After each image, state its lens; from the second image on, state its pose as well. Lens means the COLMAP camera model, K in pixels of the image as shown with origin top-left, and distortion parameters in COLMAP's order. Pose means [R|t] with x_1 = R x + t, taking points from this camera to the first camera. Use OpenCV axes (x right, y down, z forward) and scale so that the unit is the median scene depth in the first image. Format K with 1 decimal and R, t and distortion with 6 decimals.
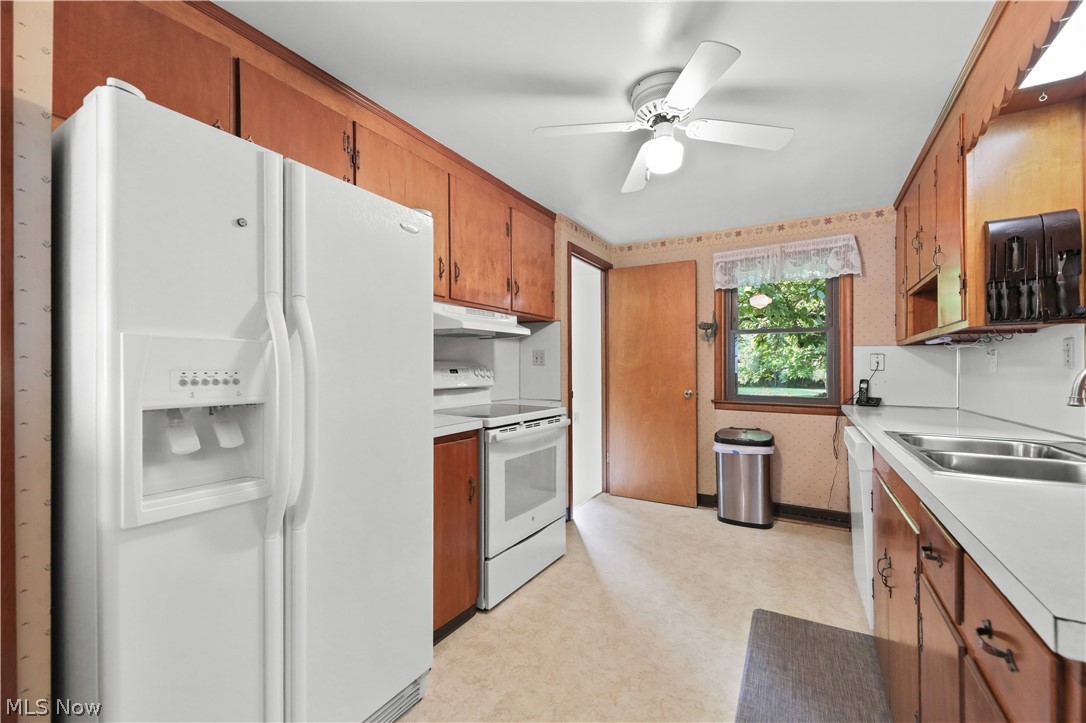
lens RADIAL K [[442.4, 0, 548.2], [0, 442.4, 366.0], [0, 0, 1]] dist [-0.002388, -0.002284]
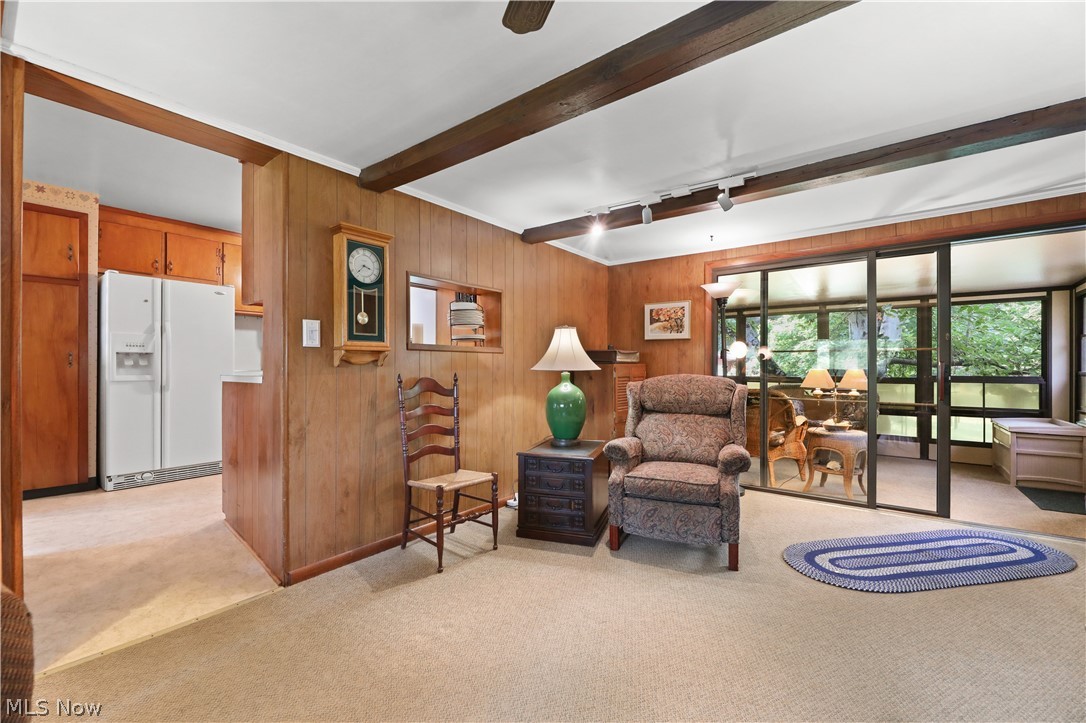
lens RADIAL K [[442.4, 0, 547.8], [0, 442.4, 357.2], [0, 0, 1]] dist [-0.002388, -0.002284]
pose [[0.993384, 0.003433, -0.114790, 2.901062], [-0.004520, 0.999947, -0.009210, 0.141824], [0.114752, 0.009668, 0.993347, -2.129829]]
